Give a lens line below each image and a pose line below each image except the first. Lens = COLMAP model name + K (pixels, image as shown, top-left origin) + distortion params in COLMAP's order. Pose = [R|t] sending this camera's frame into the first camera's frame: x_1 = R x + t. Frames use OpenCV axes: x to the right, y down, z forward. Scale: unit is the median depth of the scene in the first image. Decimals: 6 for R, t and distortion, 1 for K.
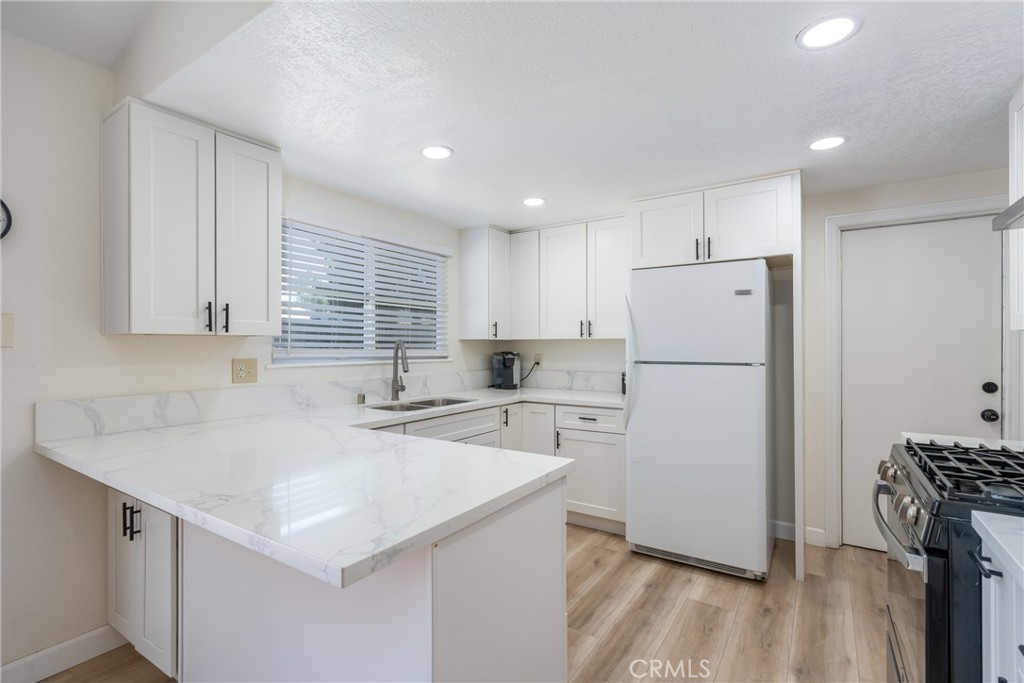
lens RADIAL K [[465.4, 0, 511.8], [0, 465.4, 343.0], [0, 0, 1]] dist [-0.001750, -0.000392]
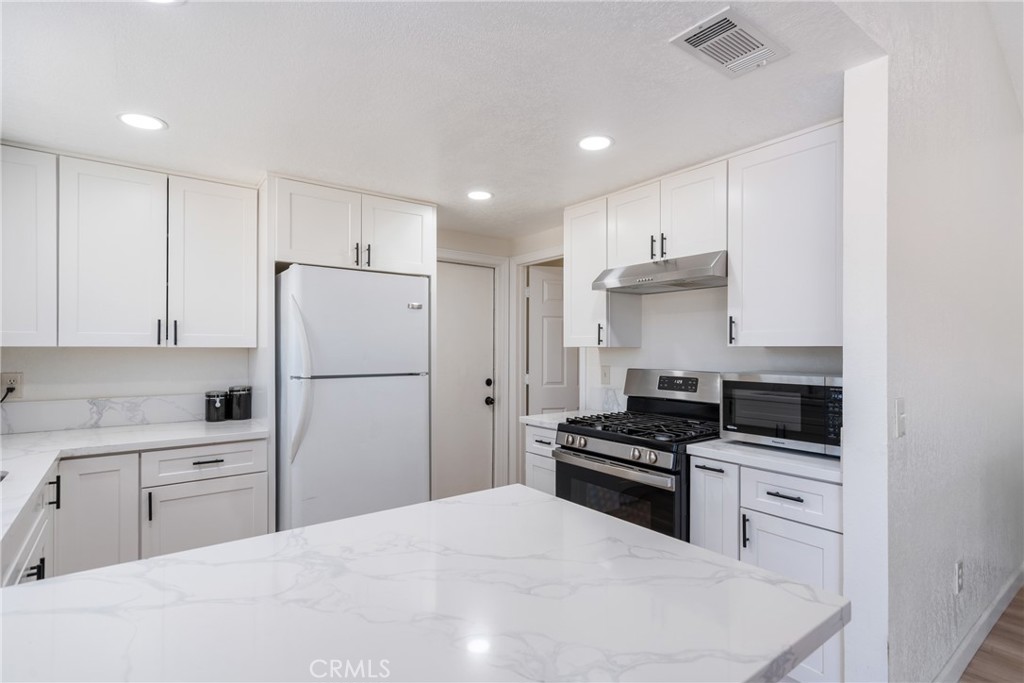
lens RADIAL K [[502.6, 0, 505.9], [0, 502.6, 345.1], [0, 0, 1]] dist [-0.002285, -0.000551]
pose [[0.346308, 0.008689, 0.938080, -0.469160], [-0.005420, 0.999959, -0.007261, -0.012153], [-0.938105, -0.002570, 0.346341, 0.382088]]
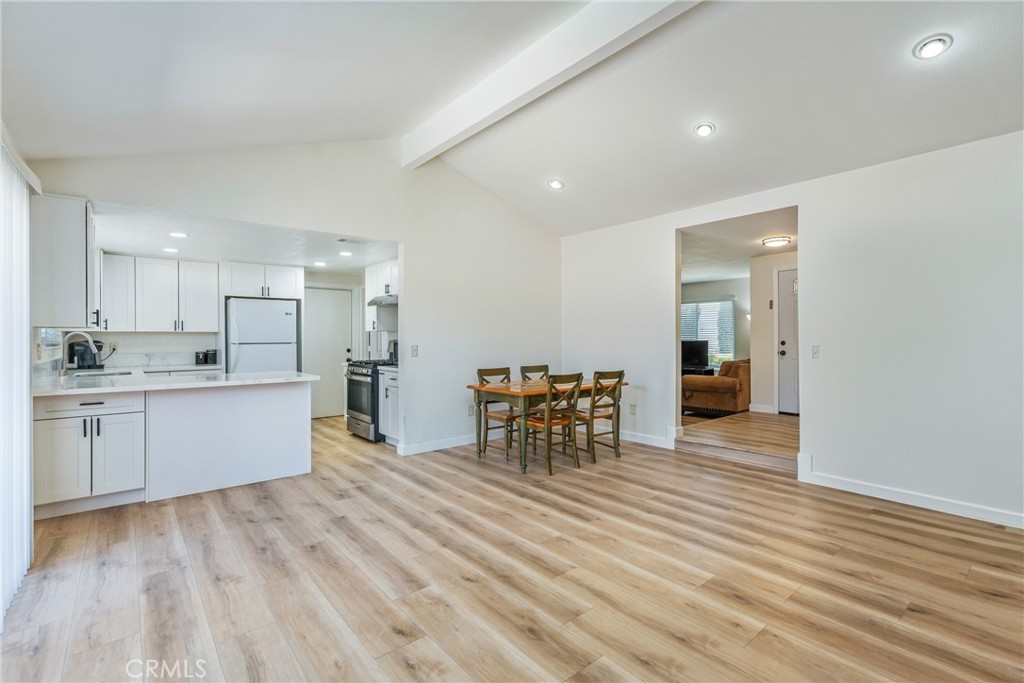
lens RADIAL K [[465.4, 0, 505.9], [0, 465.4, 338.7], [0, 0, 1]] dist [-0.001750, -0.000392]
pose [[0.295740, -0.002494, 0.955265, -1.400973], [-0.000414, 0.999996, 0.002739, 0.014604], [-0.955268, -0.001205, 0.295738, -0.760585]]
